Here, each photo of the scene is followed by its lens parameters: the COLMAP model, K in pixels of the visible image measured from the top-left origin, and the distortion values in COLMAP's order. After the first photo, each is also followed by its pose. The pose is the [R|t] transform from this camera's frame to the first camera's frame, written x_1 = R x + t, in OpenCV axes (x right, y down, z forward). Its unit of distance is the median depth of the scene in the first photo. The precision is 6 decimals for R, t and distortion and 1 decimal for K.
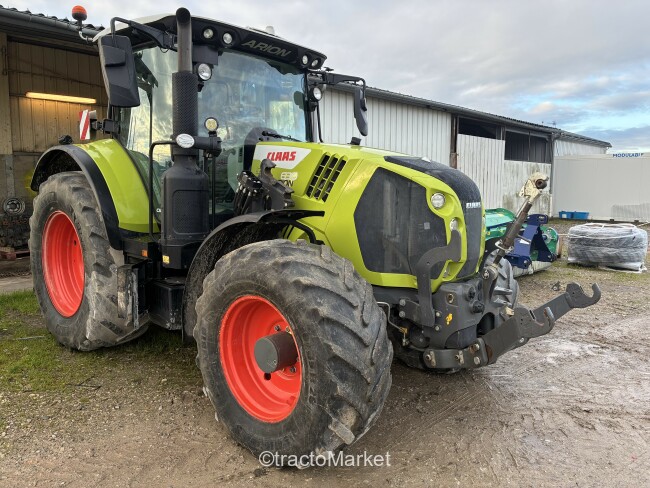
lens RADIAL K [[495.2, 0, 330.6], [0, 495.2, 249.7], [0, 0, 1]] dist [0.049712, -0.064197]
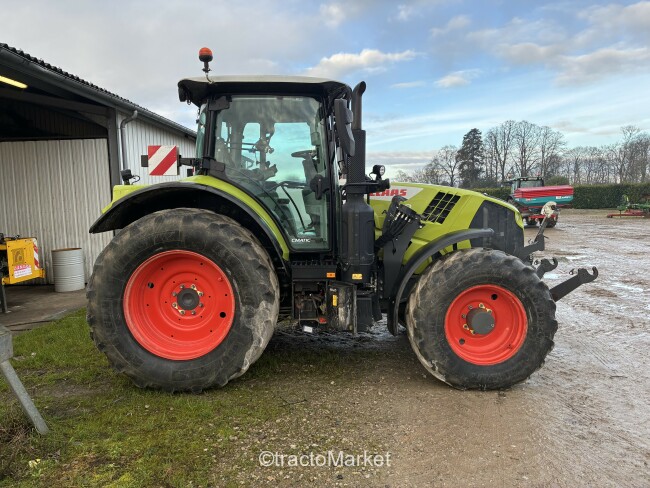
lens RADIAL K [[495.2, 0, 327.8], [0, 495.2, 247.4], [0, 0, 1]] dist [0.049712, -0.064197]
pose [[0.741448, -0.085681, 0.665518, -1.266708], [0.115240, 0.993338, -0.000501, -0.064766], [-0.661041, 0.077066, 0.746382, 0.122815]]
